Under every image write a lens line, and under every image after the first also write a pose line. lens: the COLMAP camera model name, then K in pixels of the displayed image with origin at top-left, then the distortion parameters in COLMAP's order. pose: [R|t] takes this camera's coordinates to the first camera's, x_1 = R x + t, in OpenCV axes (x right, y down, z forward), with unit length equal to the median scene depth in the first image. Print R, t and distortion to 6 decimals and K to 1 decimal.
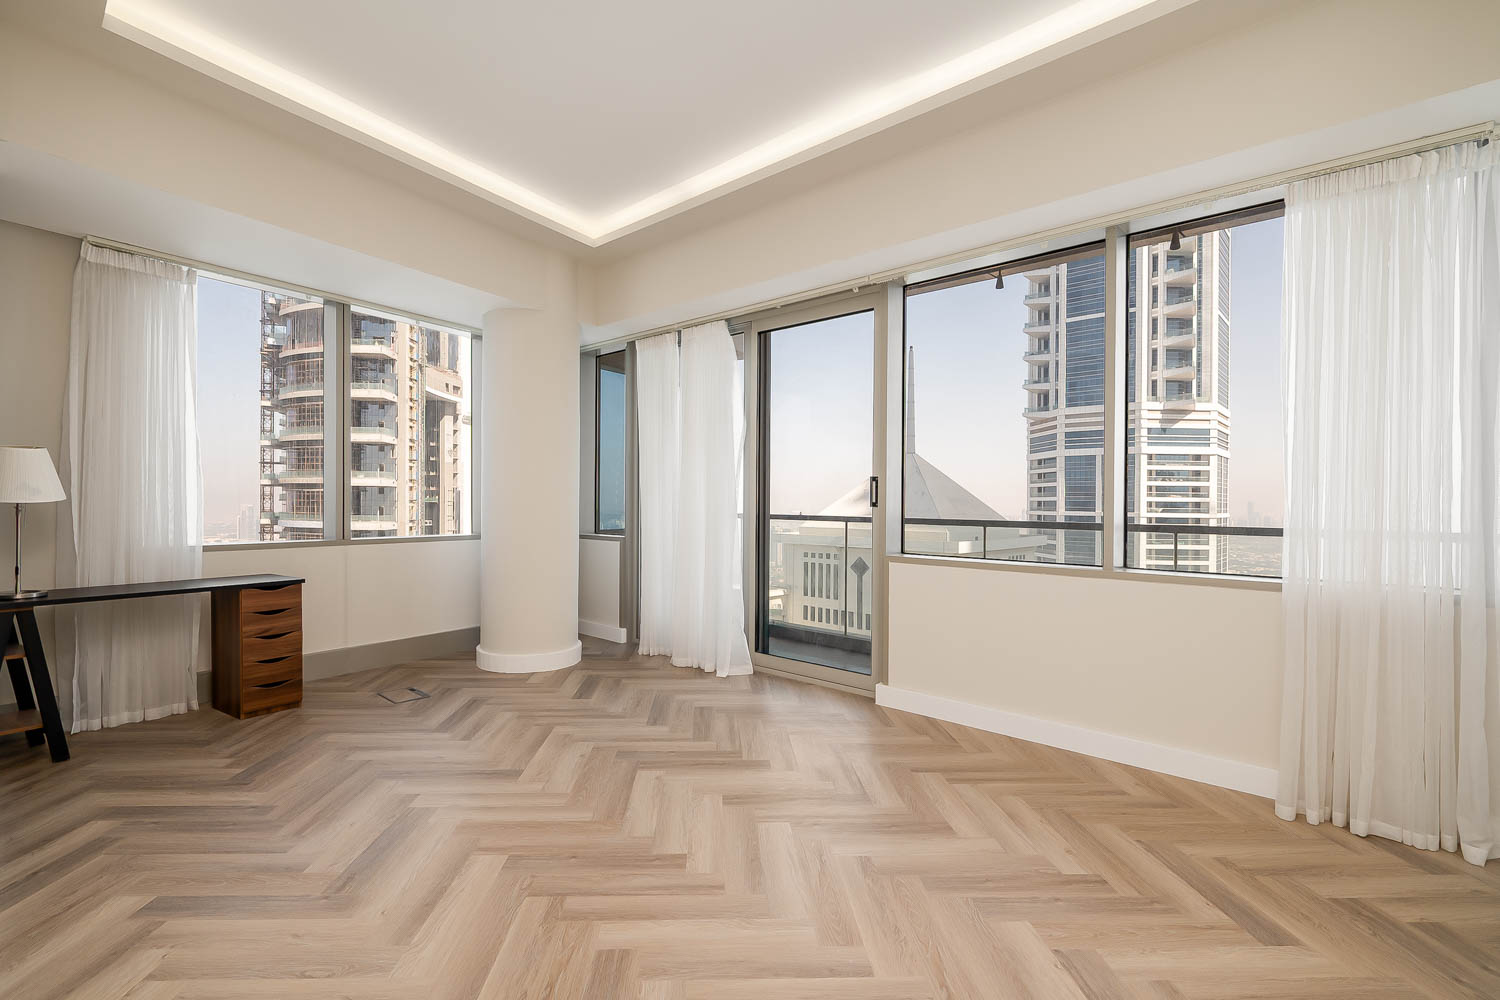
lens RADIAL K [[680.0, 0, 748.7], [0, 680.0, 502.0], [0, 0, 1]] dist [-0.001546, 0.000091]
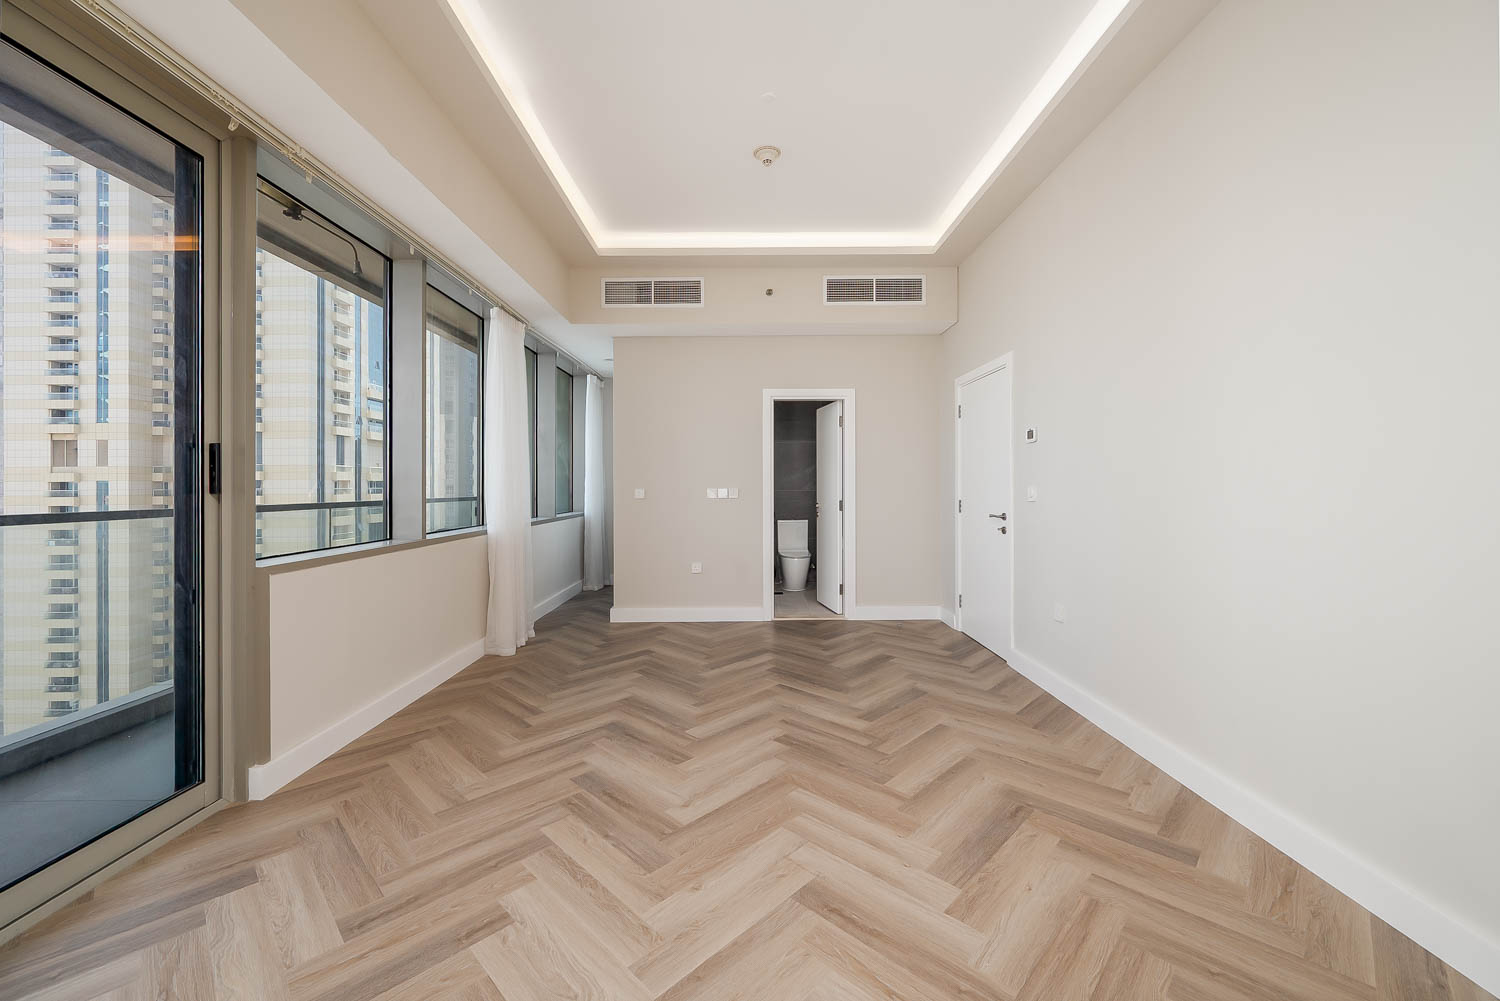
lens RADIAL K [[595.4, 0, 744.1], [0, 595.4, 491.3], [0, 0, 1]] dist [0.000579, 0.000118]
pose [[-0.672031, -0.013218, 0.740405, -0.874835], [-0.002272, 0.999873, 0.015788, -0.003403], [-0.740520, 0.008928, -0.671975, 1.723857]]
